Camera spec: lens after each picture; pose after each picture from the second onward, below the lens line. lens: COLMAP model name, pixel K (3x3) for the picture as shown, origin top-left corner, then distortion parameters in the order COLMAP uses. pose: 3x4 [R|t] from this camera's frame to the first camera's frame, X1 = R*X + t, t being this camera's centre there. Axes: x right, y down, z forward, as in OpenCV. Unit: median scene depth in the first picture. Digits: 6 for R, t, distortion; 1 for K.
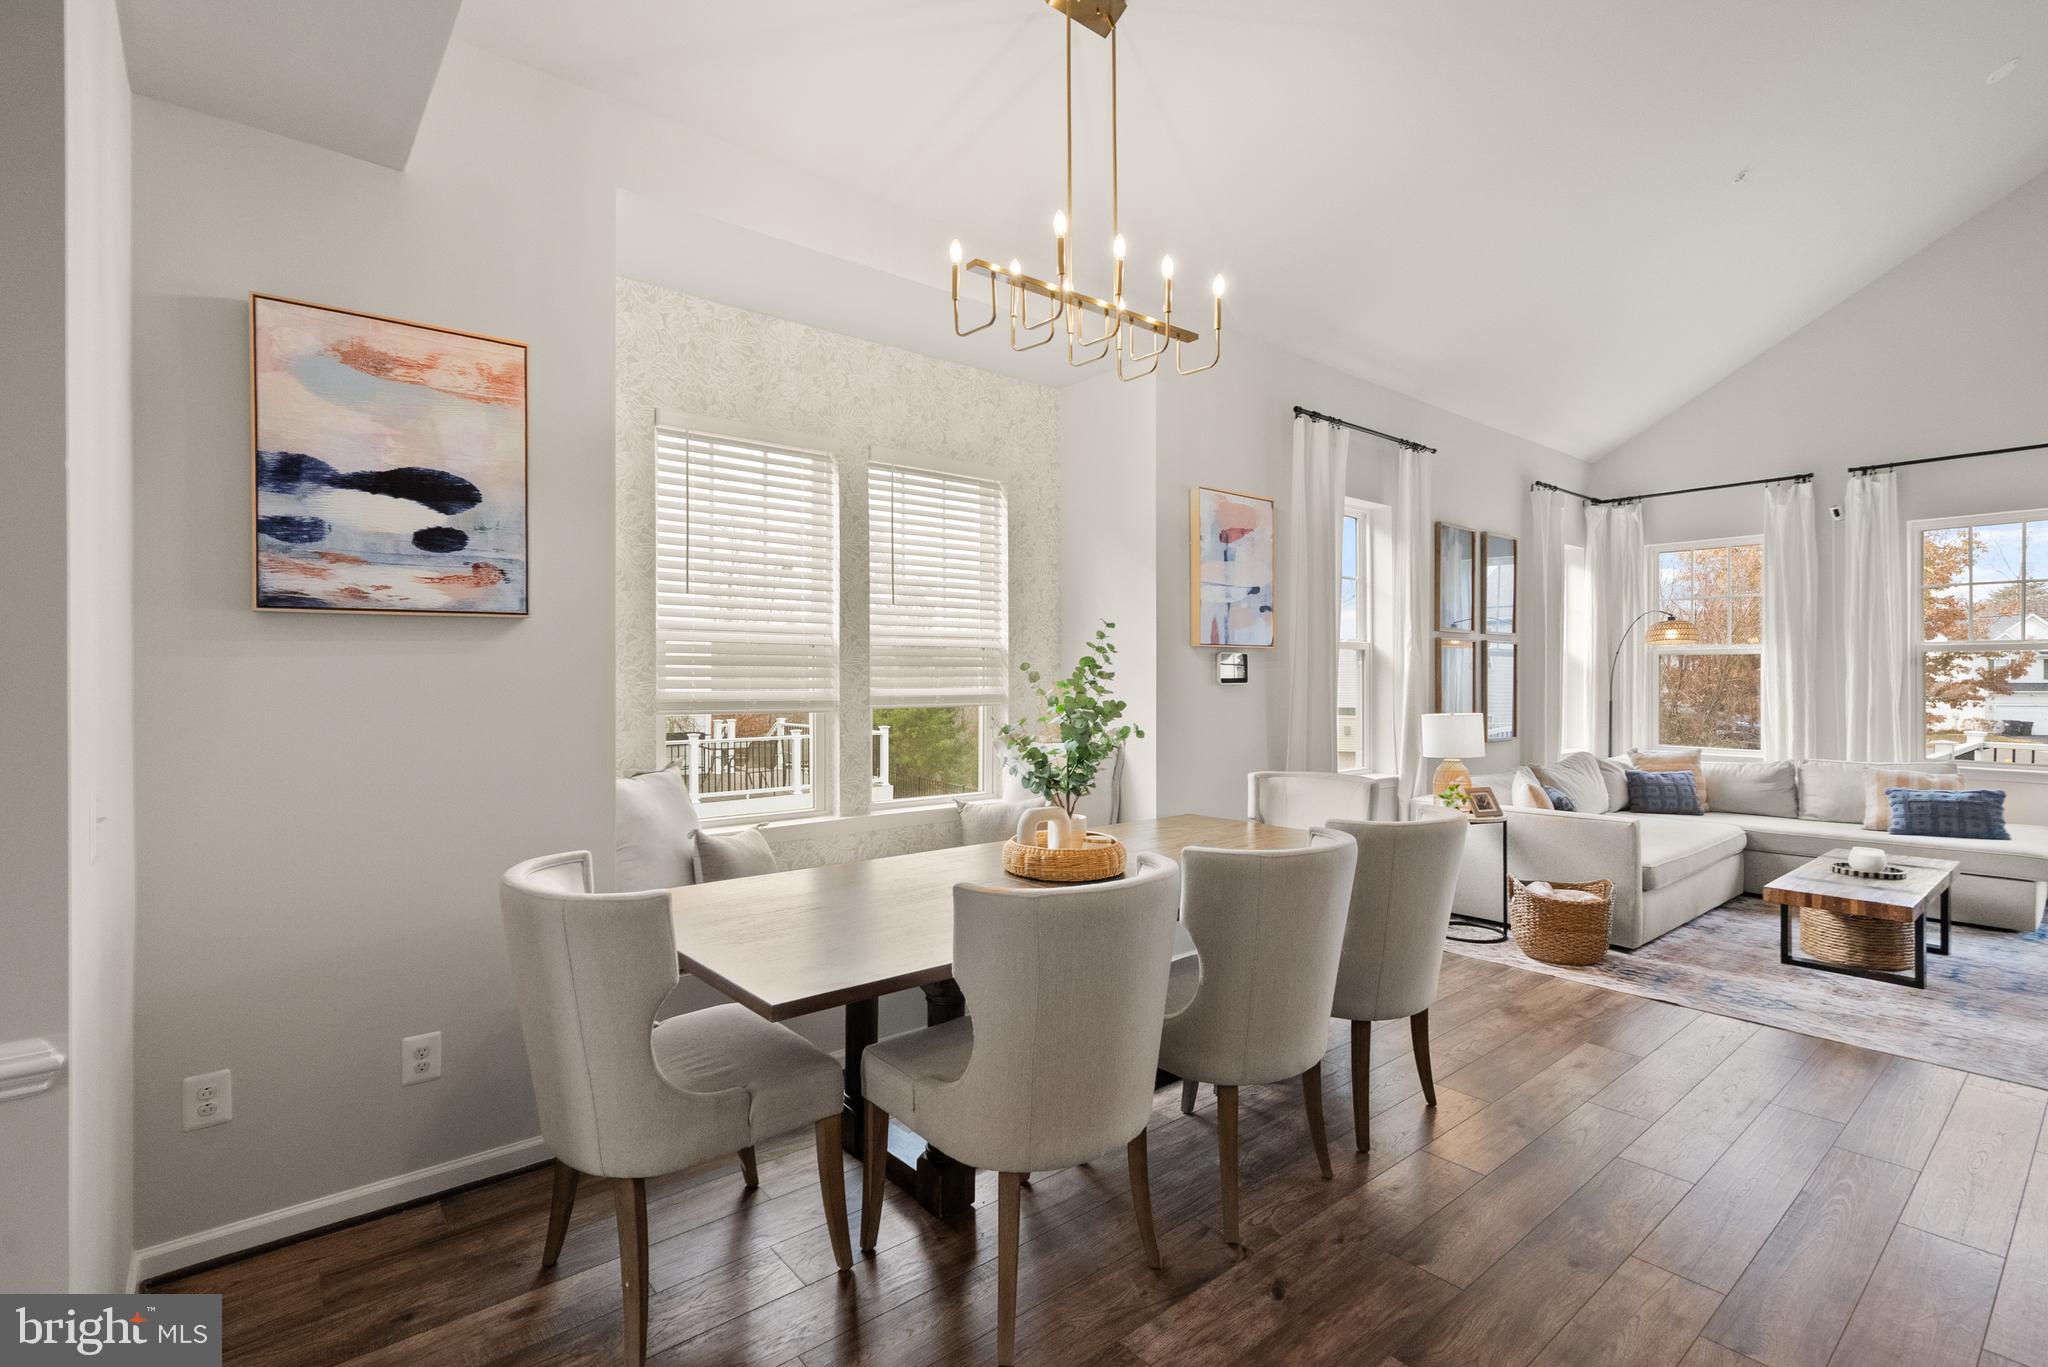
lens RADIAL K [[942.8, 0, 1017.1], [0, 942.8, 668.4], [0, 0, 1]] dist [0.001165, 0.000642]
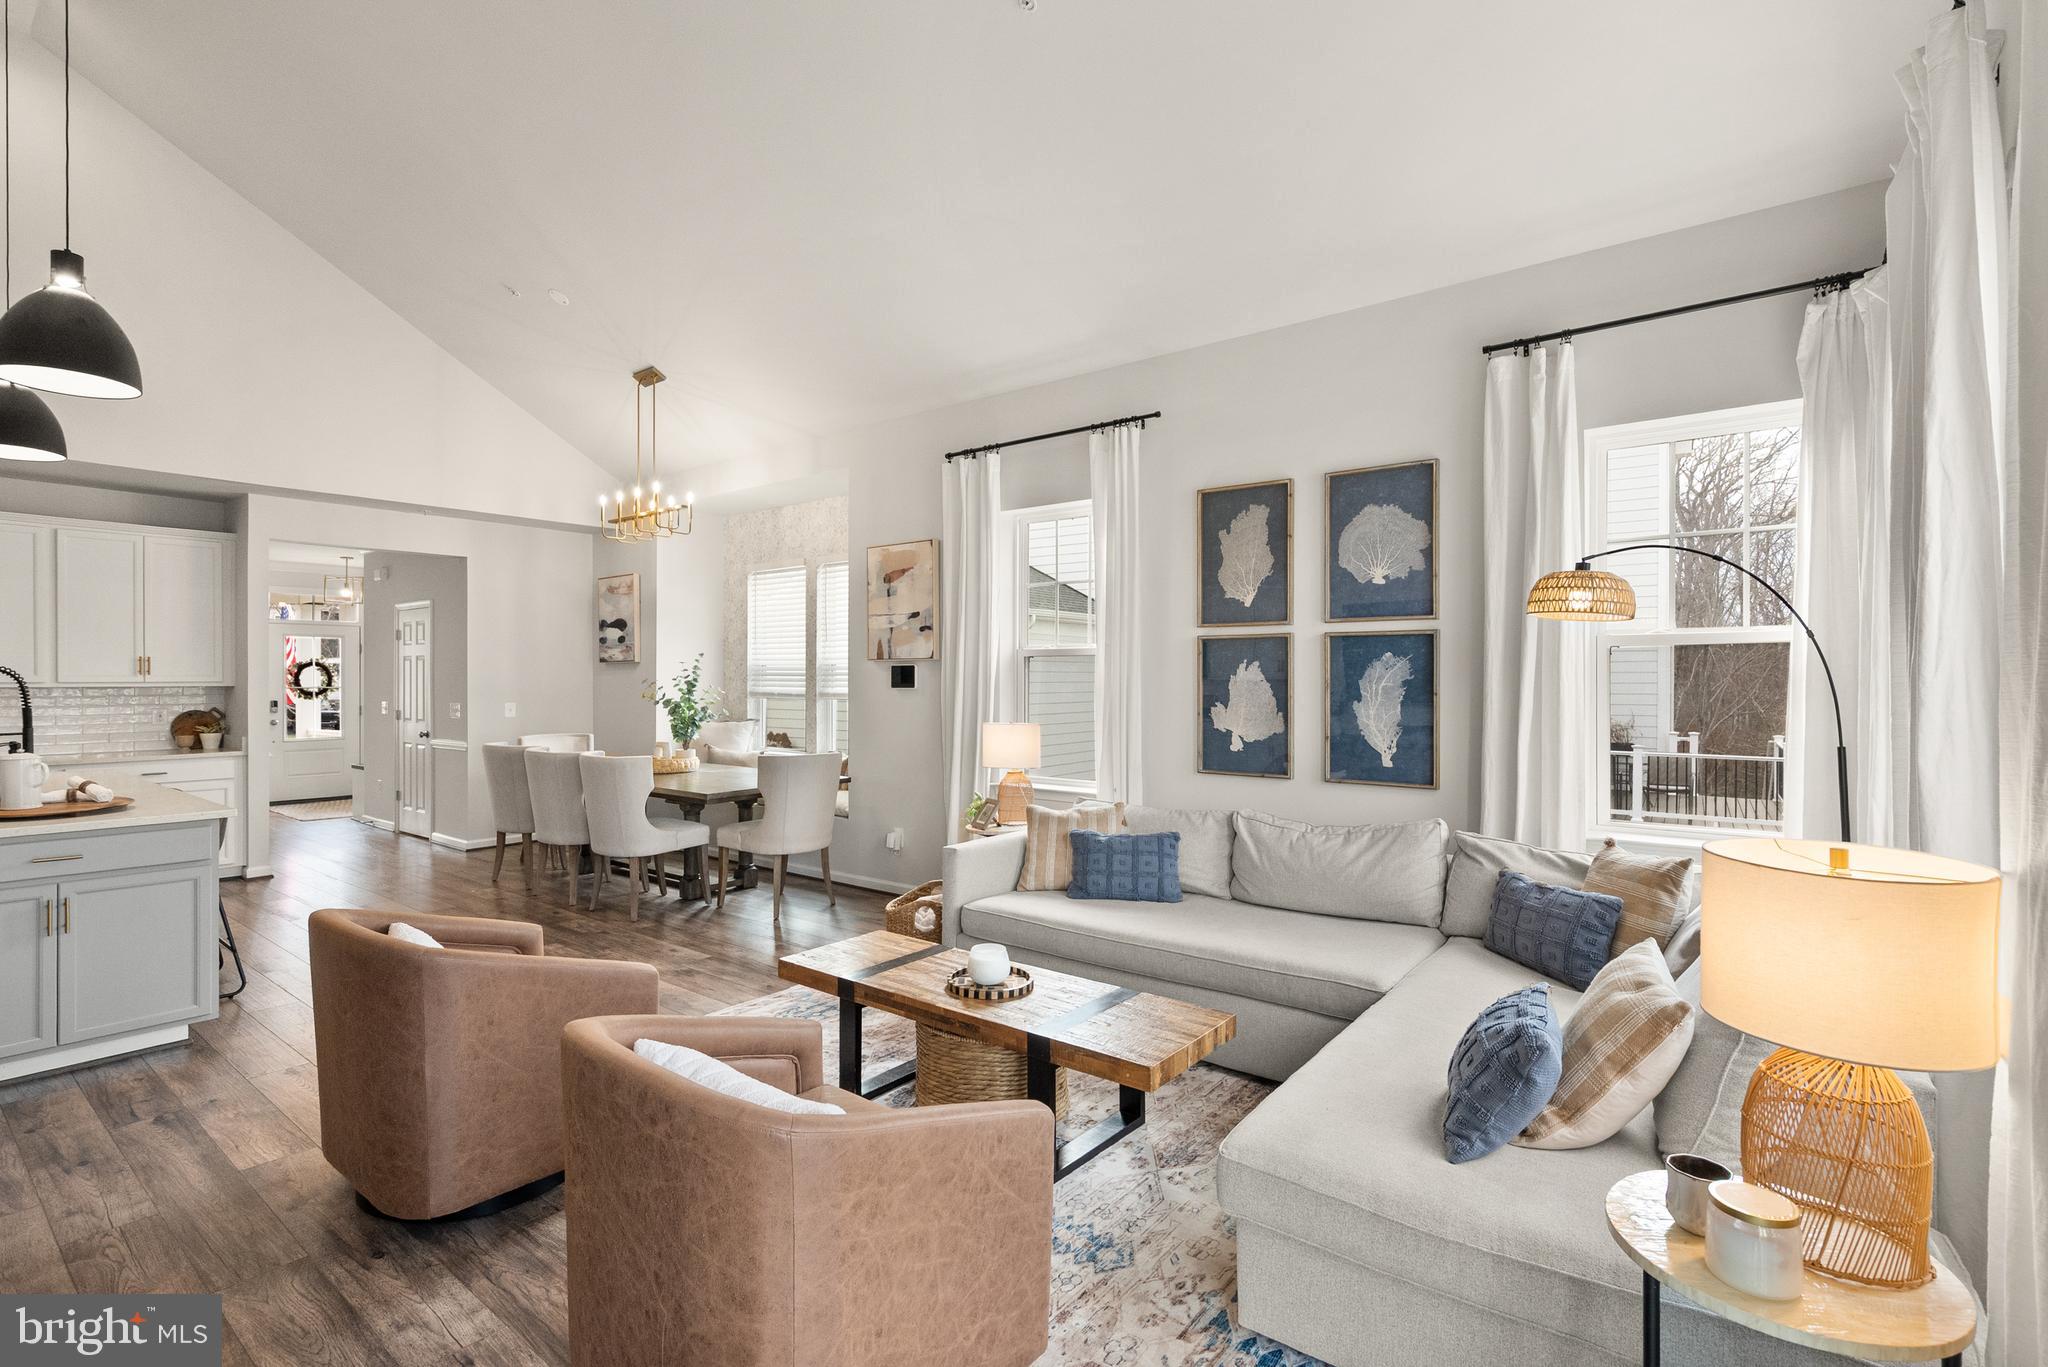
lens RADIAL K [[954.9, 0, 1010.9], [0, 954.9, 679.5], [0, 0, 1]] dist [-0.002463, 0.000926]
pose [[0.205411, 0.000984, -0.978675, 1.610259], [0.005064, 0.999985, 0.002068, 0.001804], [0.978663, -0.005381, 0.205403, 0.906304]]
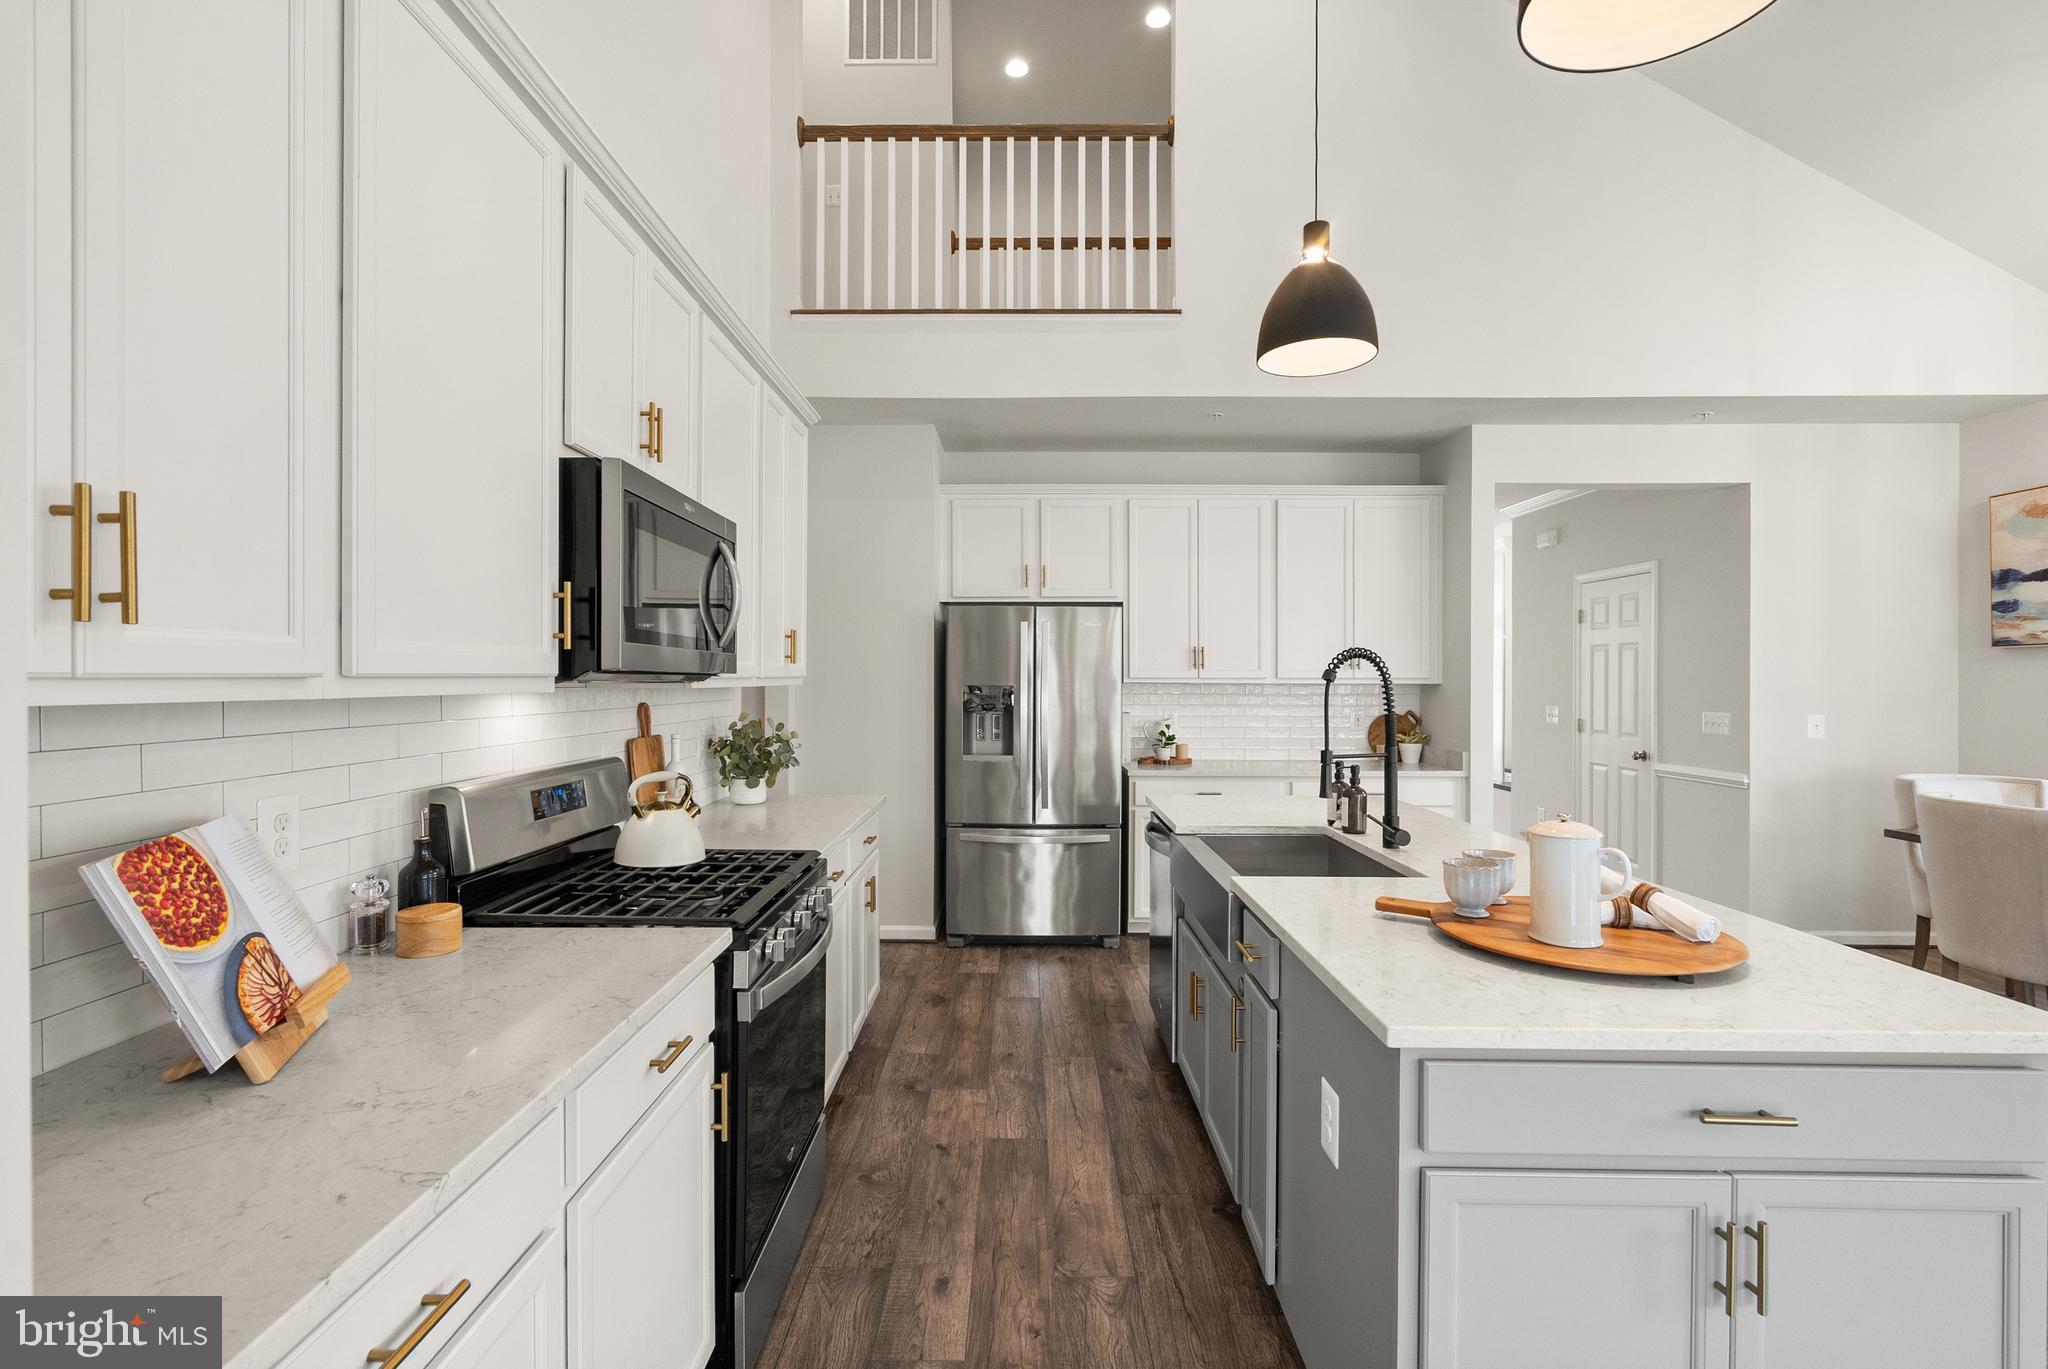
lens RADIAL K [[954.9, 0, 1010.9], [0, 954.9, 680.5], [0, 0, 1]] dist [-0.002463, 0.000926]
pose [[-0.643615, -0.000581, -0.765349, 1.095792], [0.000488, 0.999999, -0.001169, 0.006019], [0.765349, -0.001126, -0.643614, 0.346944]]
